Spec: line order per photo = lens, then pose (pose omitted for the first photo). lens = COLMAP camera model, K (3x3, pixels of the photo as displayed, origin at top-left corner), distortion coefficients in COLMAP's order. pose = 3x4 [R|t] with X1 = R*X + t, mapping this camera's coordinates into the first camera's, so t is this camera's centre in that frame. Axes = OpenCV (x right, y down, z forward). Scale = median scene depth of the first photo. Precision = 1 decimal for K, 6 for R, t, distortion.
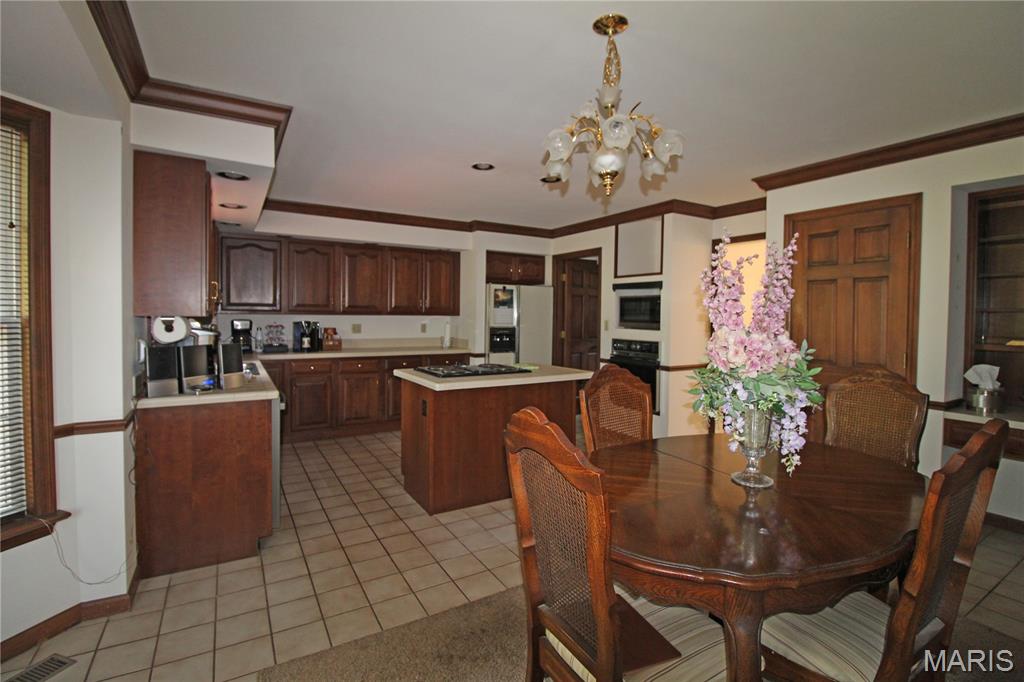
lens RADIAL K [[457.5, 0, 508.1], [0, 457.5, 324.2], [0, 0, 1]] dist [-0.002579, -0.000263]
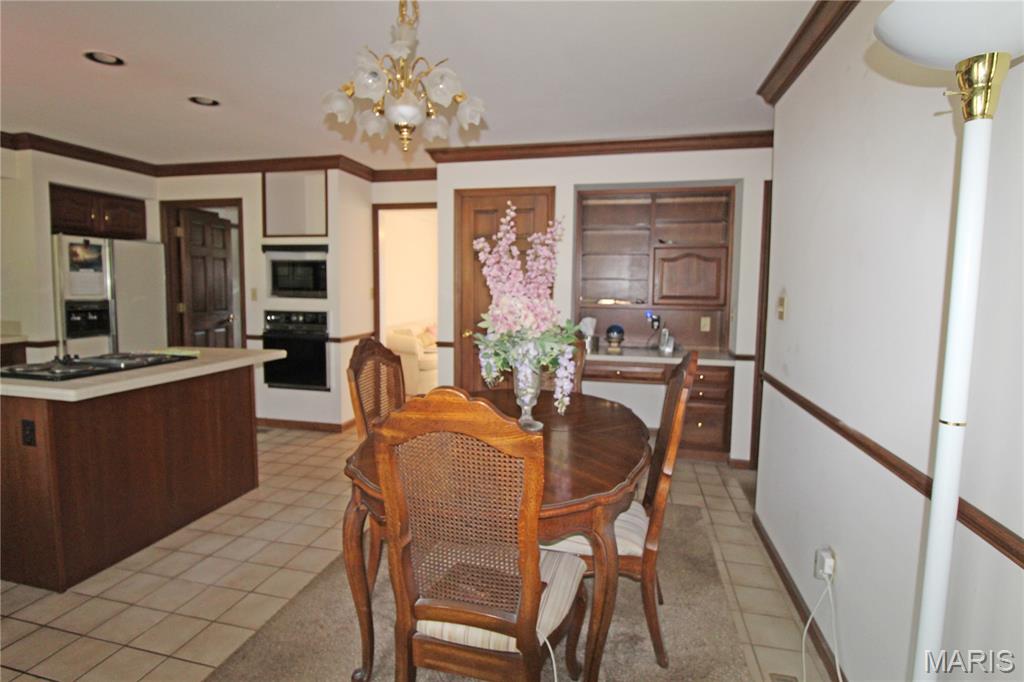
lens RADIAL K [[499.2, 0, 508.4], [0, 499.2, 324.9], [0, 0, 1]] dist [0.003860, -0.010208]
pose [[0.716229, -0.060289, 0.695257, -0.103890], [0.014063, 0.997306, 0.071994, -0.001696], [-0.697724, -0.041787, 0.715147, 0.040338]]
